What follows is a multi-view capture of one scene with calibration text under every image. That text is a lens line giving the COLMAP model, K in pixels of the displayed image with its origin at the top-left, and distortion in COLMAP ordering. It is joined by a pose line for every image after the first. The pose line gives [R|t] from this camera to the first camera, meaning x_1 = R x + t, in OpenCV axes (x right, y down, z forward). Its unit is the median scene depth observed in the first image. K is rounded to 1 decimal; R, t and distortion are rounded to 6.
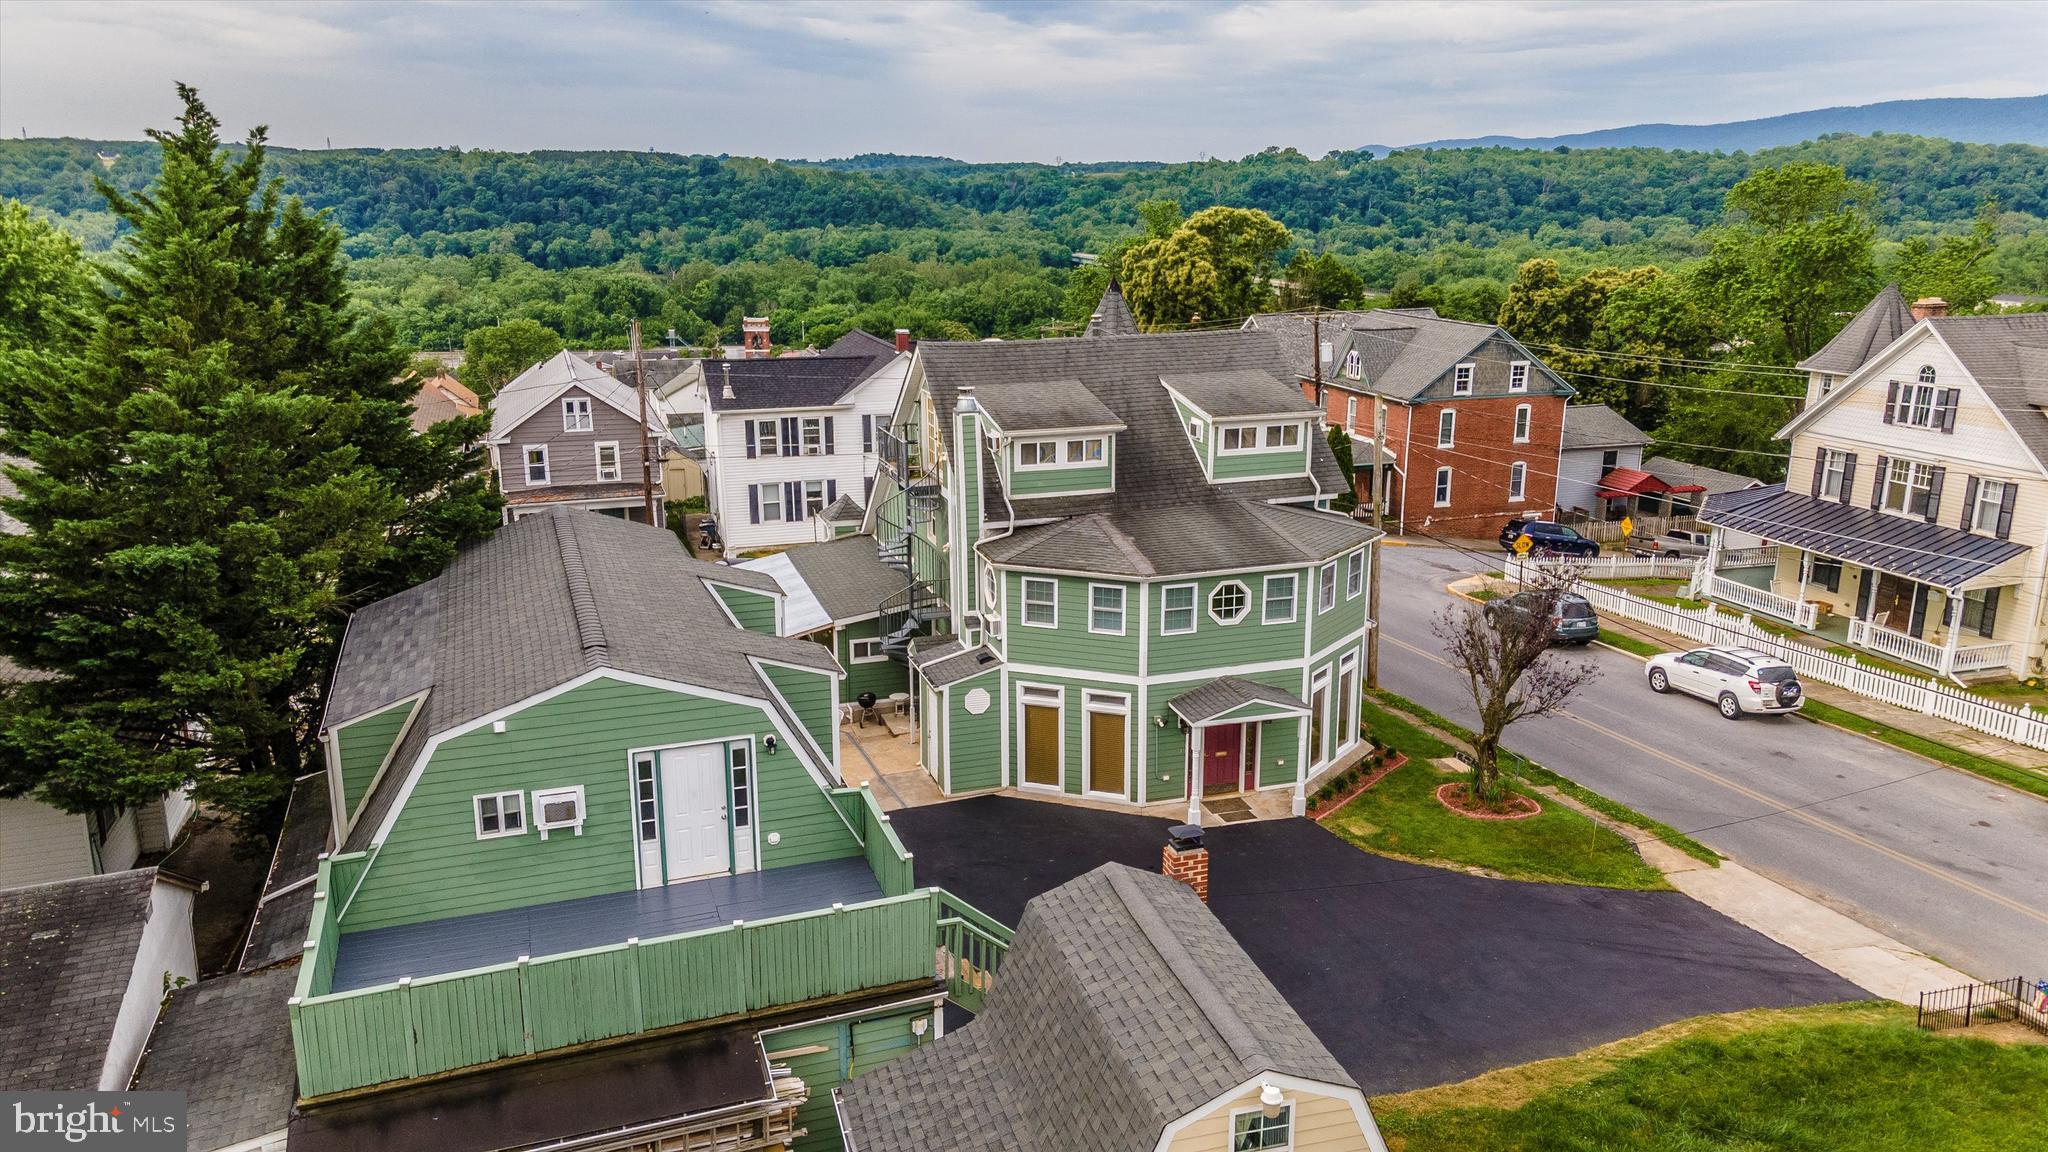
lens RADIAL K [[1494.0, 0, 1035.9], [0, 1494.0, 582.4], [0, 0, 1]] dist [0.071869, 0.022300]
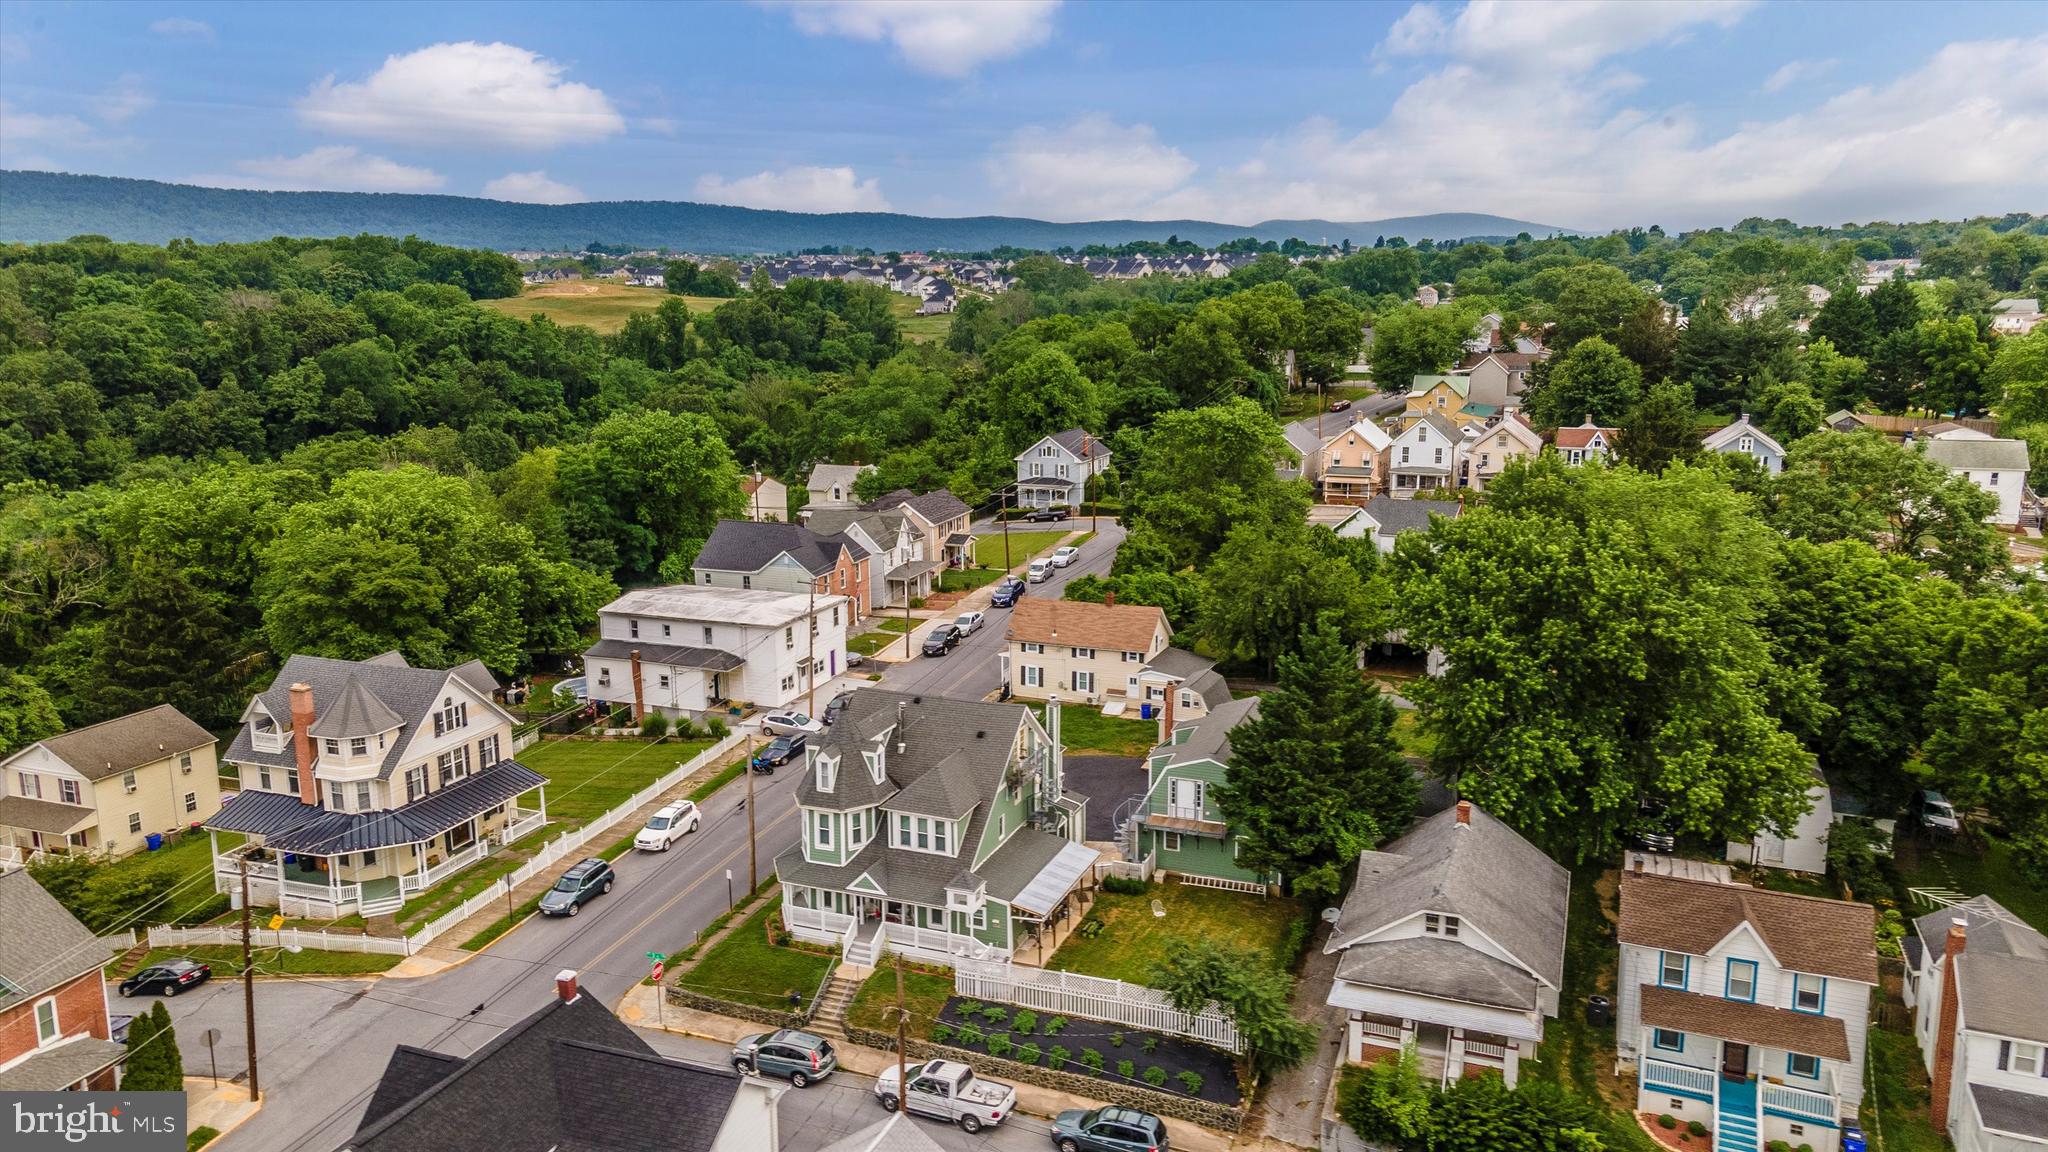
lens RADIAL K [[1494.0, 0, 1028.2], [0, 1494.0, 576.7], [0, 0, 1]] dist [0.071869, 0.022300]
pose [[-0.763820, -0.129246, 0.632356, -0.622805], [0.174791, 0.901712, 0.395429, -0.519845], [-0.621310, 0.412567, -0.666155, 1.050792]]
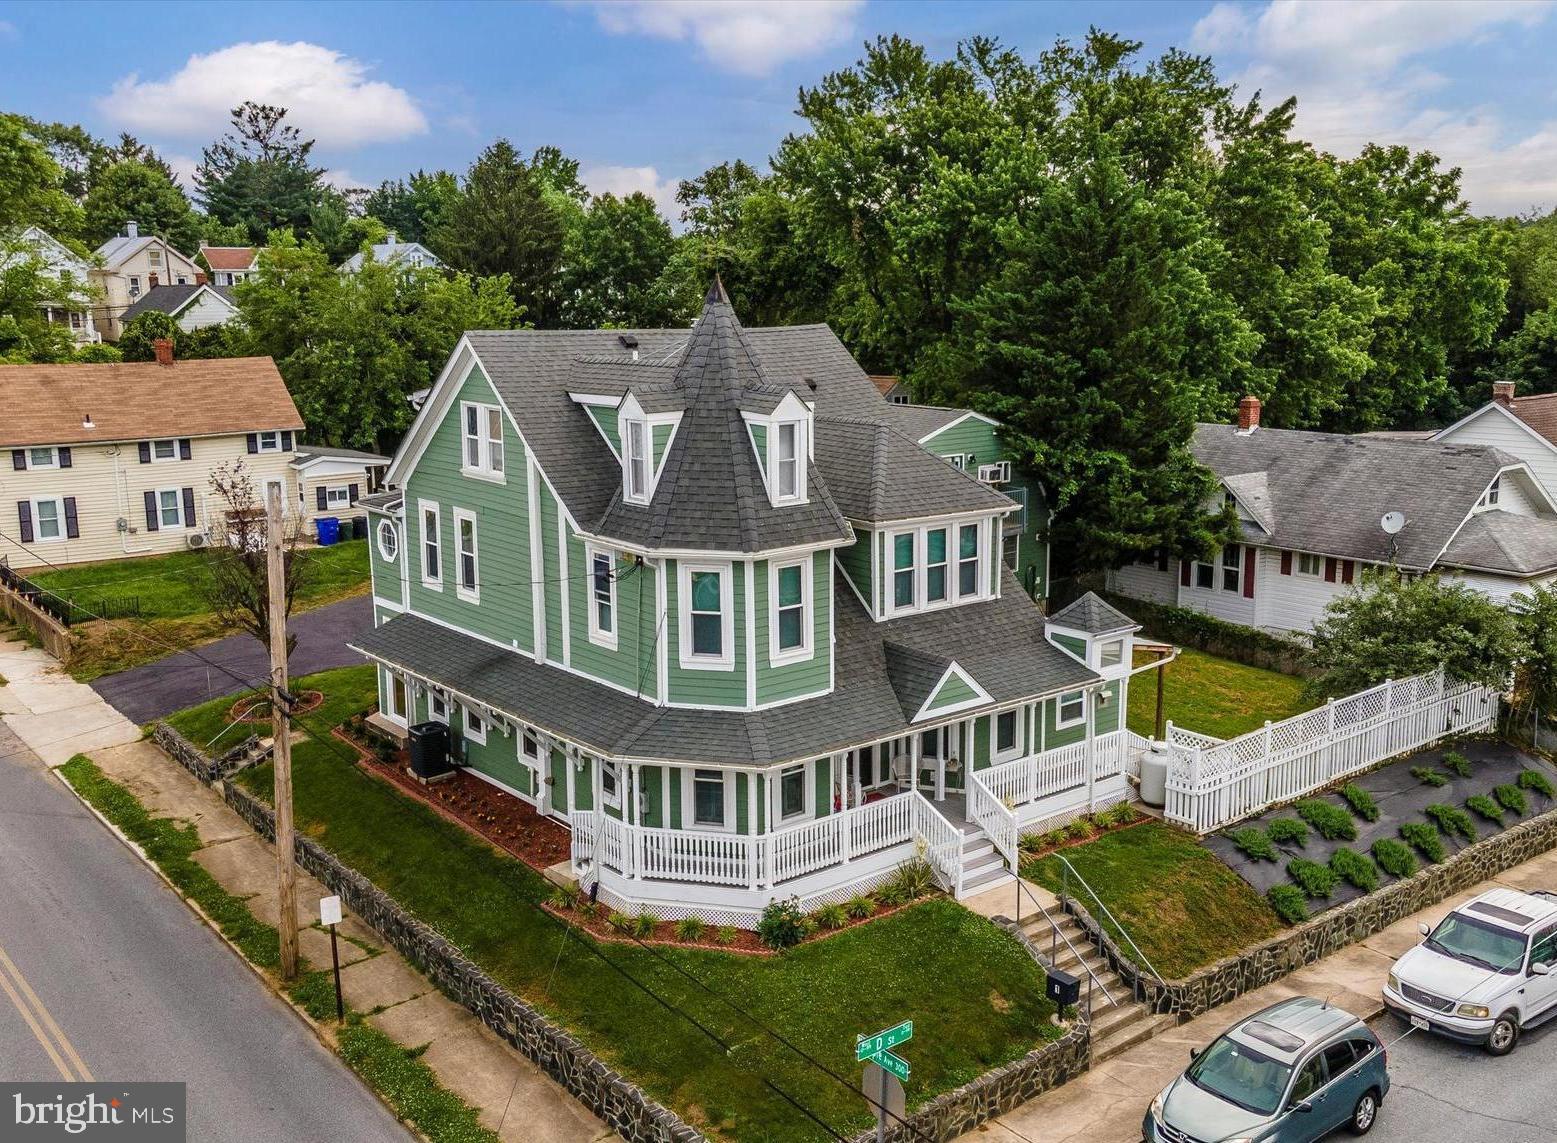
lens RADIAL K [[1487.1, 0, 838.1], [0, 1487.1, 582.7], [0, 0, 1]] dist [0.067823, 0.000000]
pose [[-0.927802, 0.075499, -0.365354, 0.133572], [-0.096339, 0.897608, 0.430137, -0.199276], [0.360420, 0.434280, -0.825529, 0.868801]]
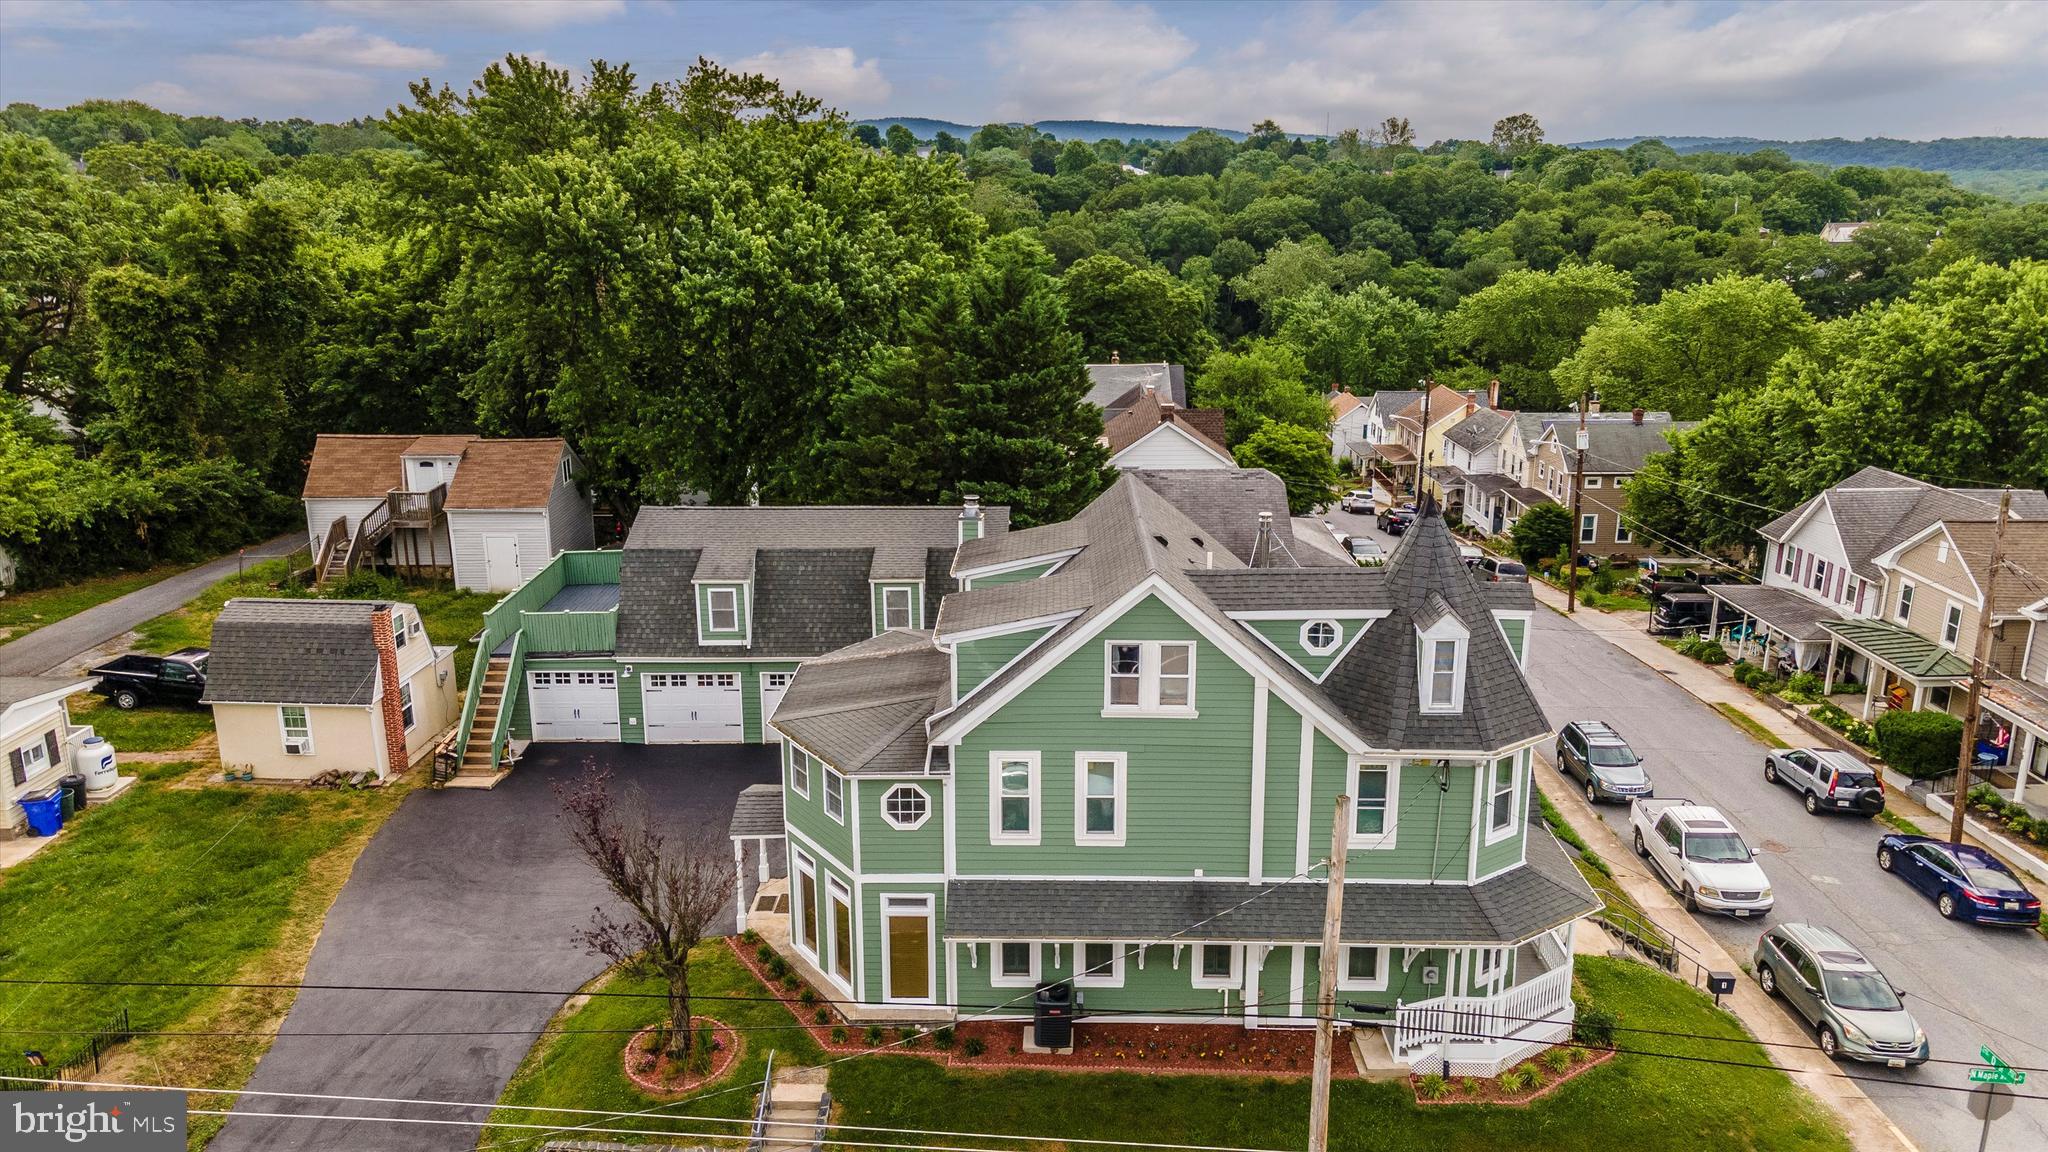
lens RADIAL K [[1494.0, 0, 1027.4], [0, 1494.0, 584.2], [0, 0, 1]] dist [0.071869, 0.022300]
pose [[-0.338527, 0.254127, -0.905990, 0.410825], [-0.244012, 0.906192, 0.345360, -0.196484], [0.908767, 0.337987, -0.244761, 0.553486]]
